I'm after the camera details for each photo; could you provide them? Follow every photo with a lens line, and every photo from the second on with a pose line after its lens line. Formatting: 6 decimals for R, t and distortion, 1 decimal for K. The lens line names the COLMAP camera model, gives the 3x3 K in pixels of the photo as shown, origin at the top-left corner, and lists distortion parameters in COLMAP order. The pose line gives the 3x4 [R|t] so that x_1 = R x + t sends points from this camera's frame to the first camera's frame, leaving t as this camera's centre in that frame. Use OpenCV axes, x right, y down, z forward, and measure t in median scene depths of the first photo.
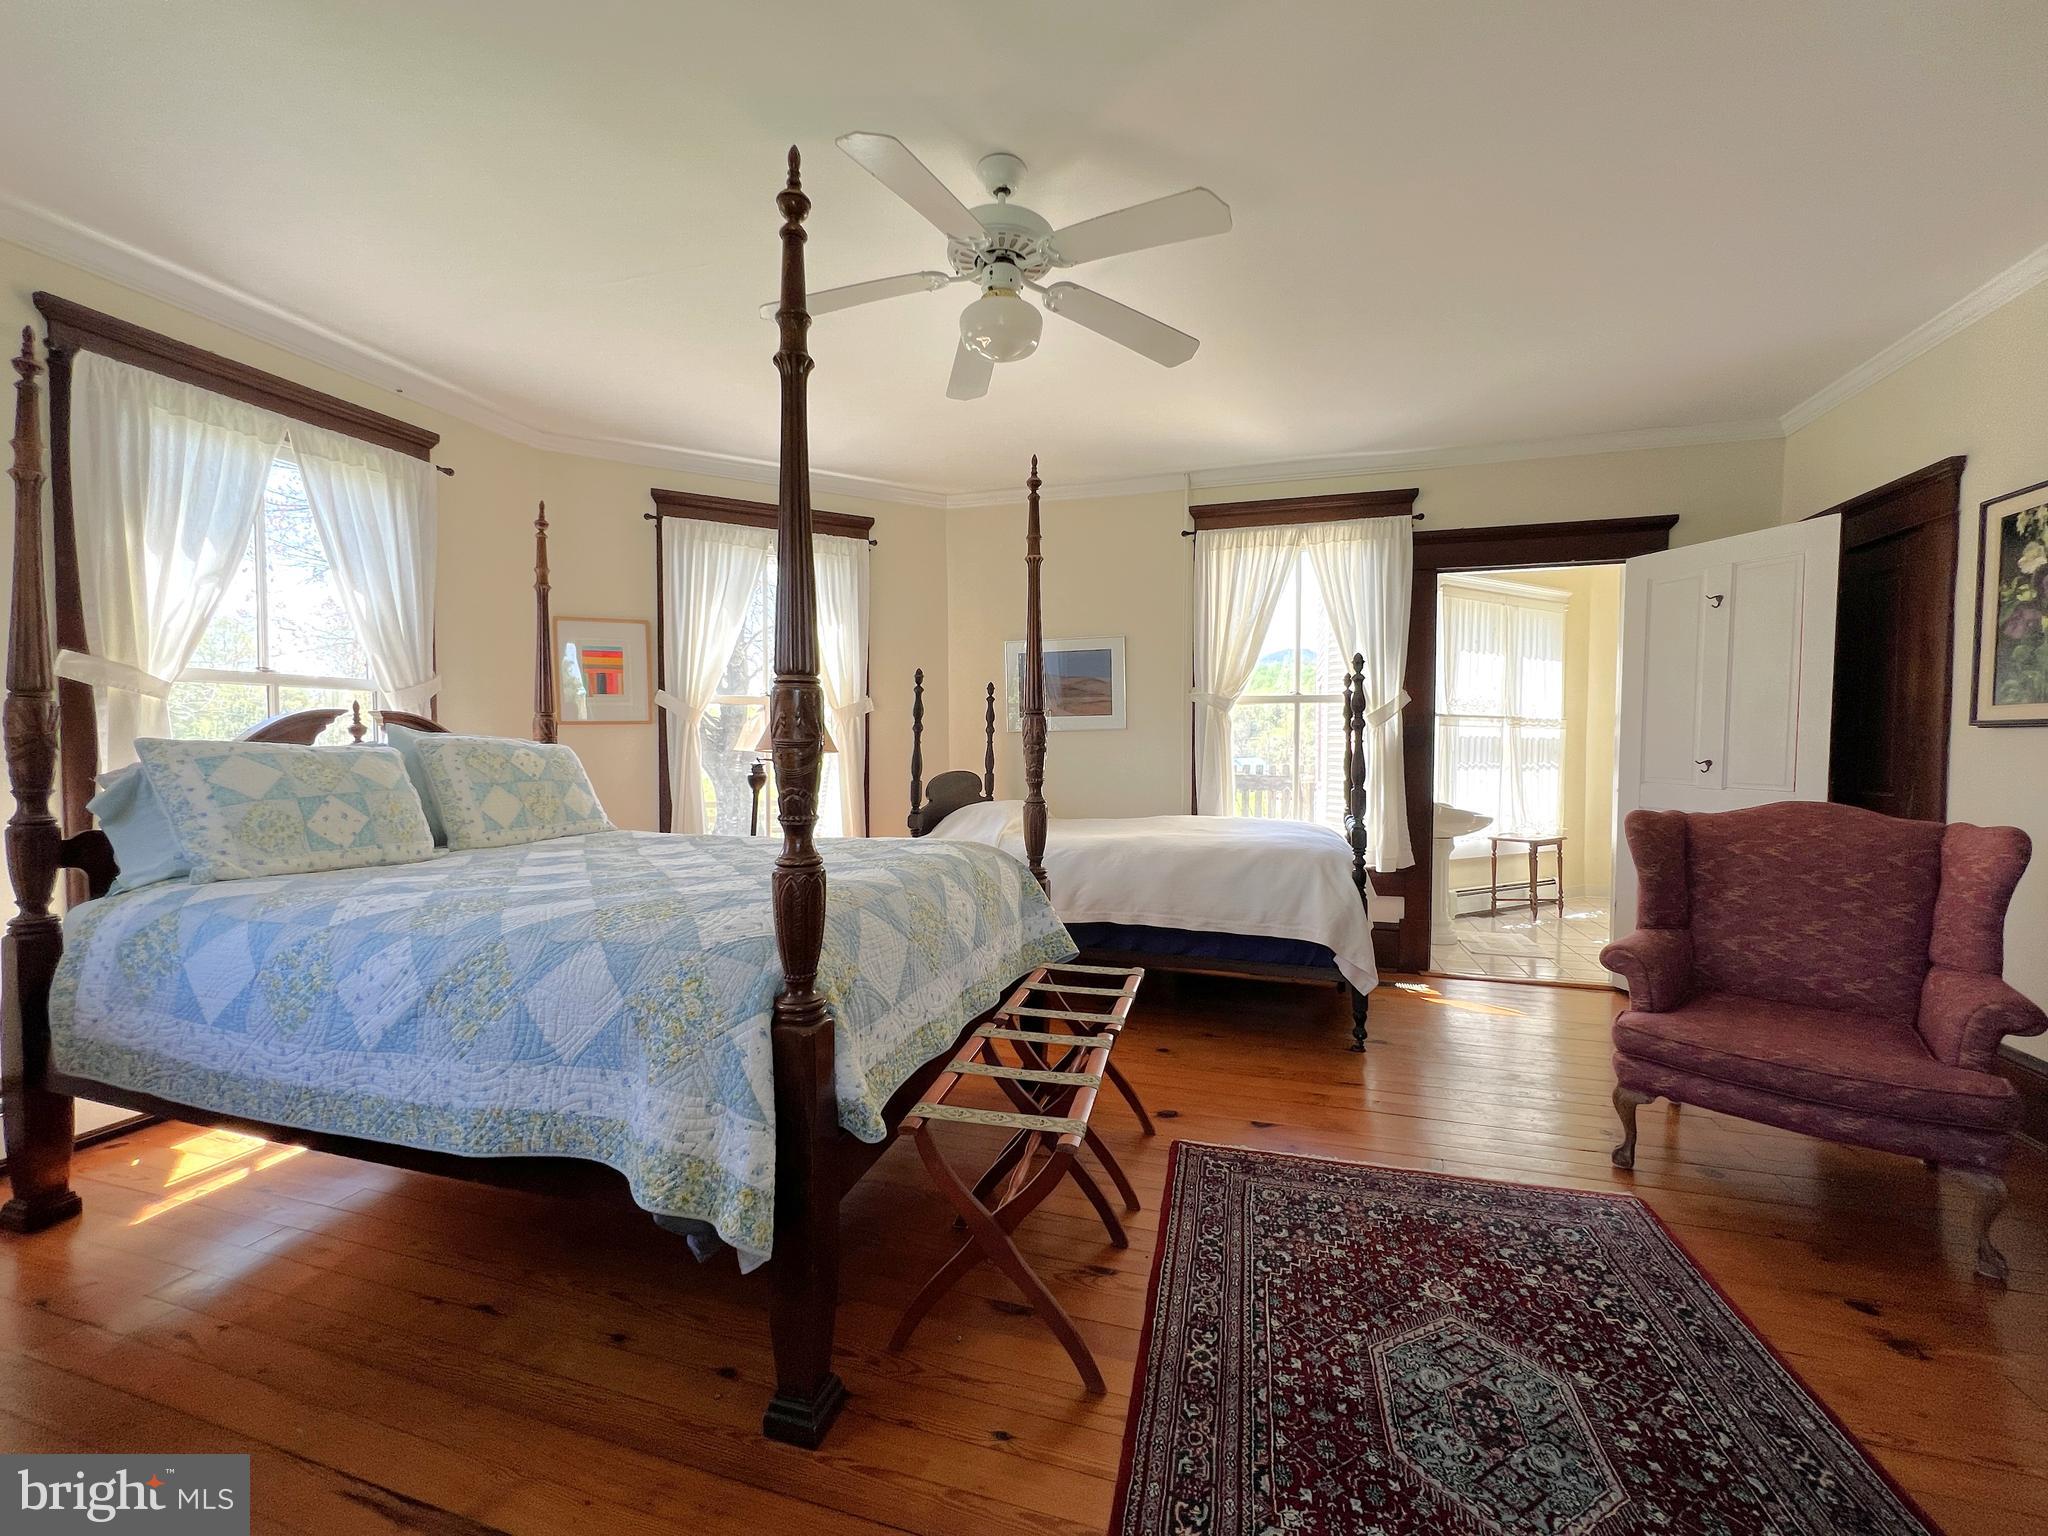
lens RADIAL K [[814.0, 0, 1019.9], [0, 814.0, 768.2], [0, 0, 1]] dist [0.001383, 0.000336]
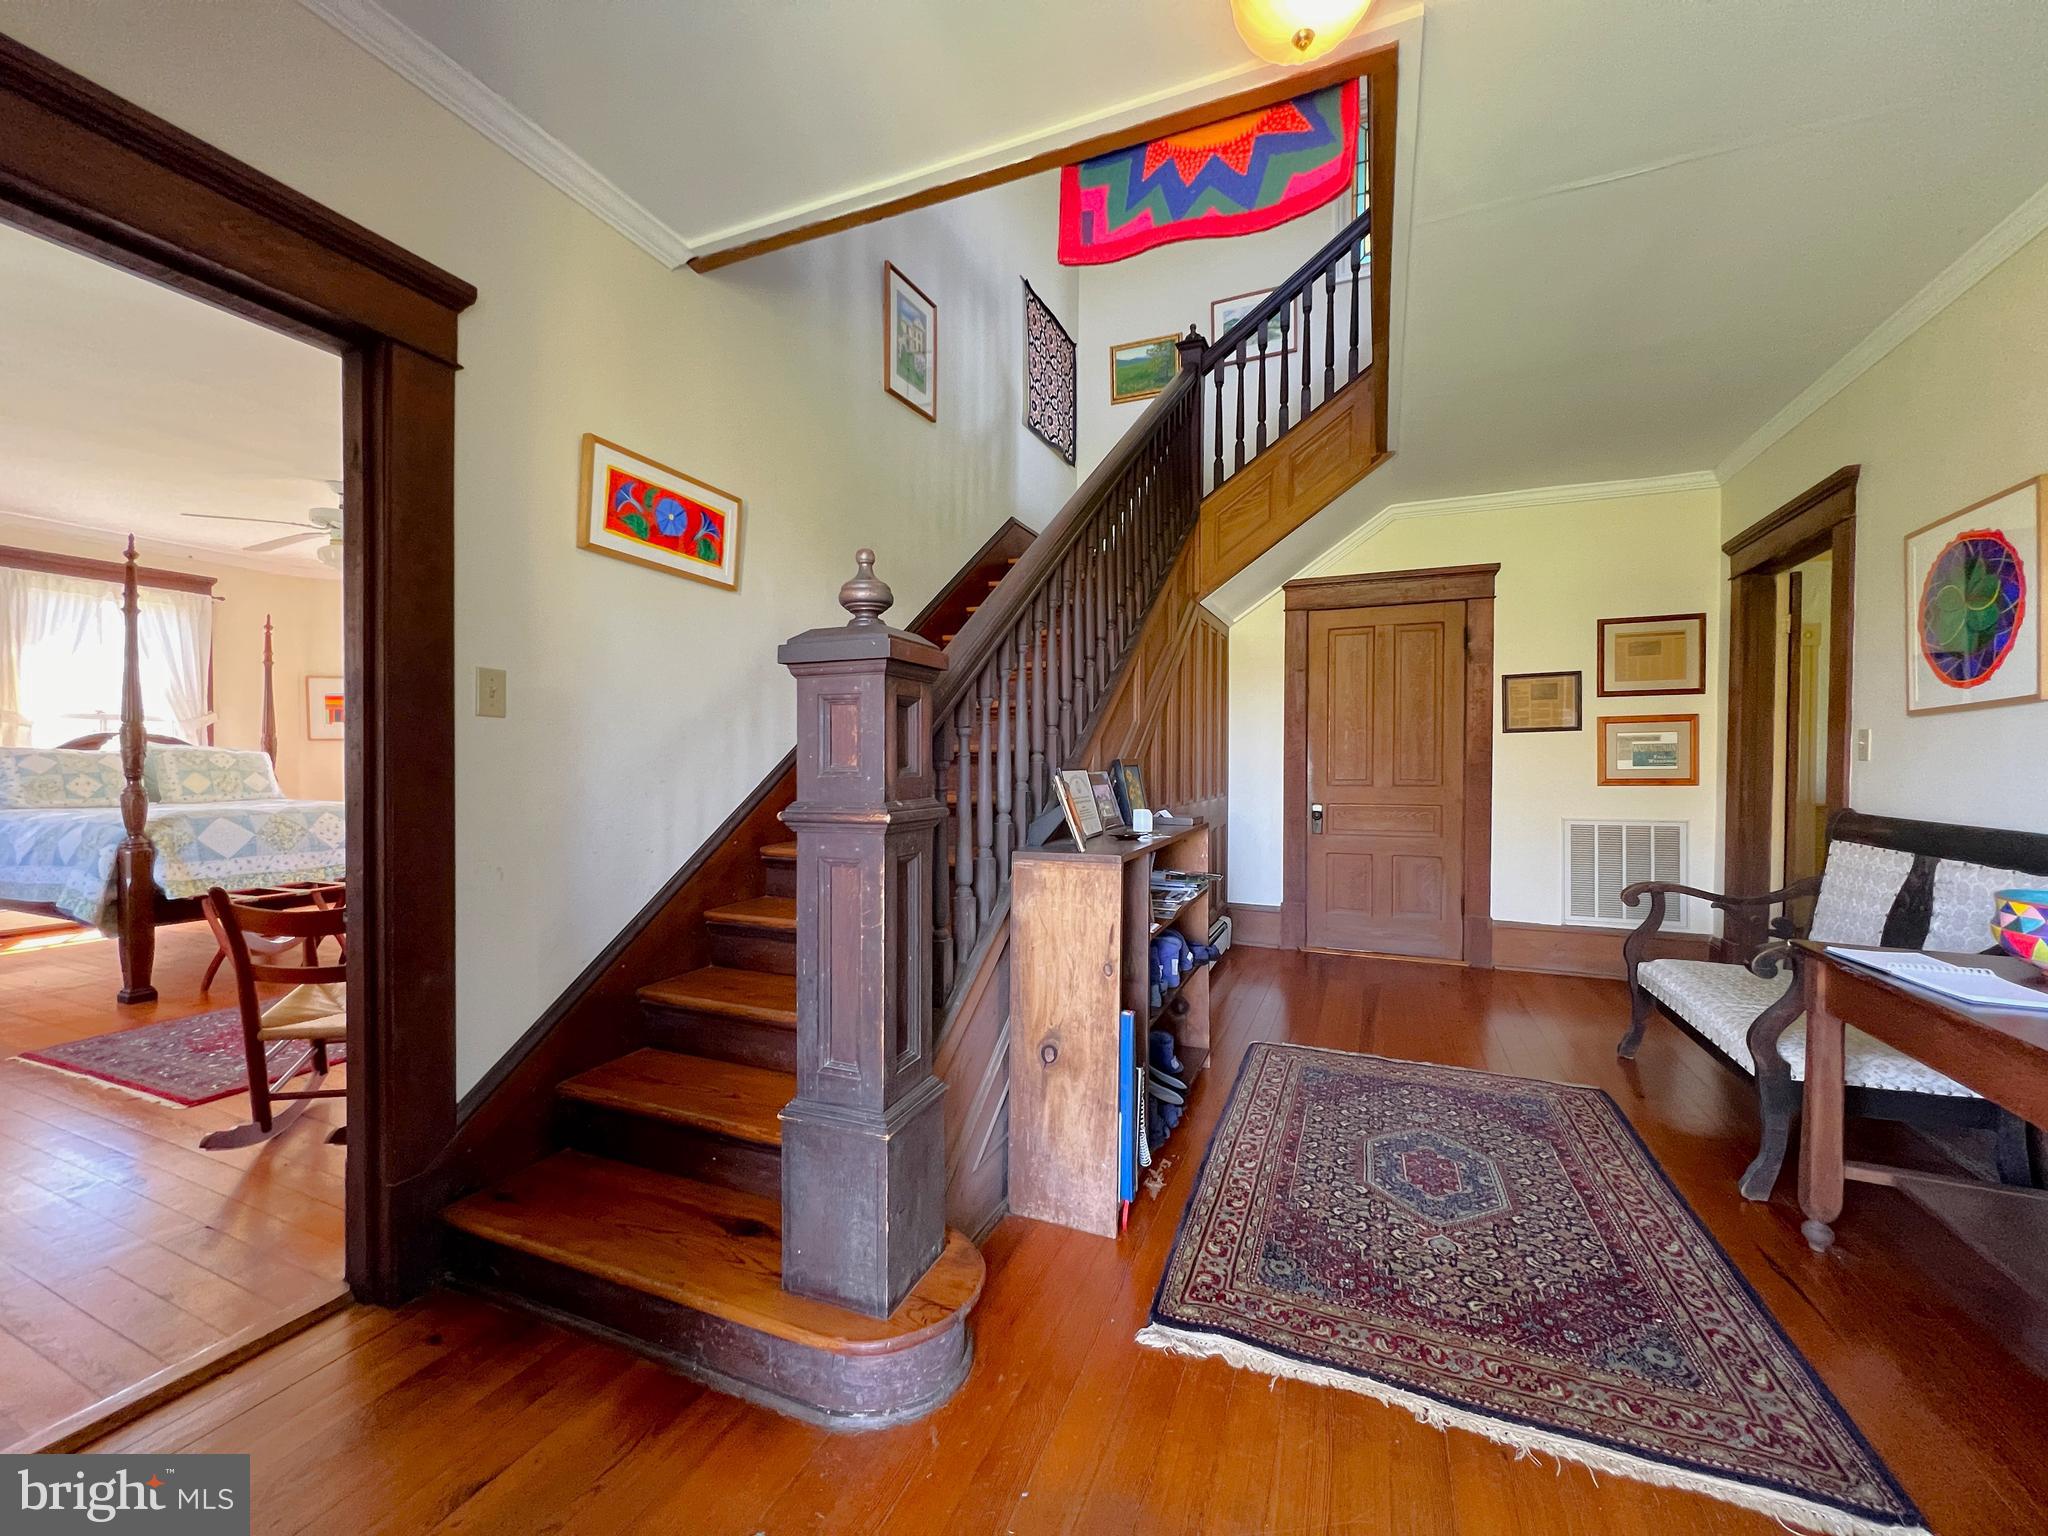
lens RADIAL K [[814.0, 0, 1025.4], [0, 814.0, 767.5], [0, 0, 1]] dist [0.001383, 0.000336]
pose [[0.994532, 0.004872, -0.104319, 1.804577], [-0.007061, 0.999763, -0.020617, 0.043576], [0.104194, 0.021241, 0.994330, -0.853197]]
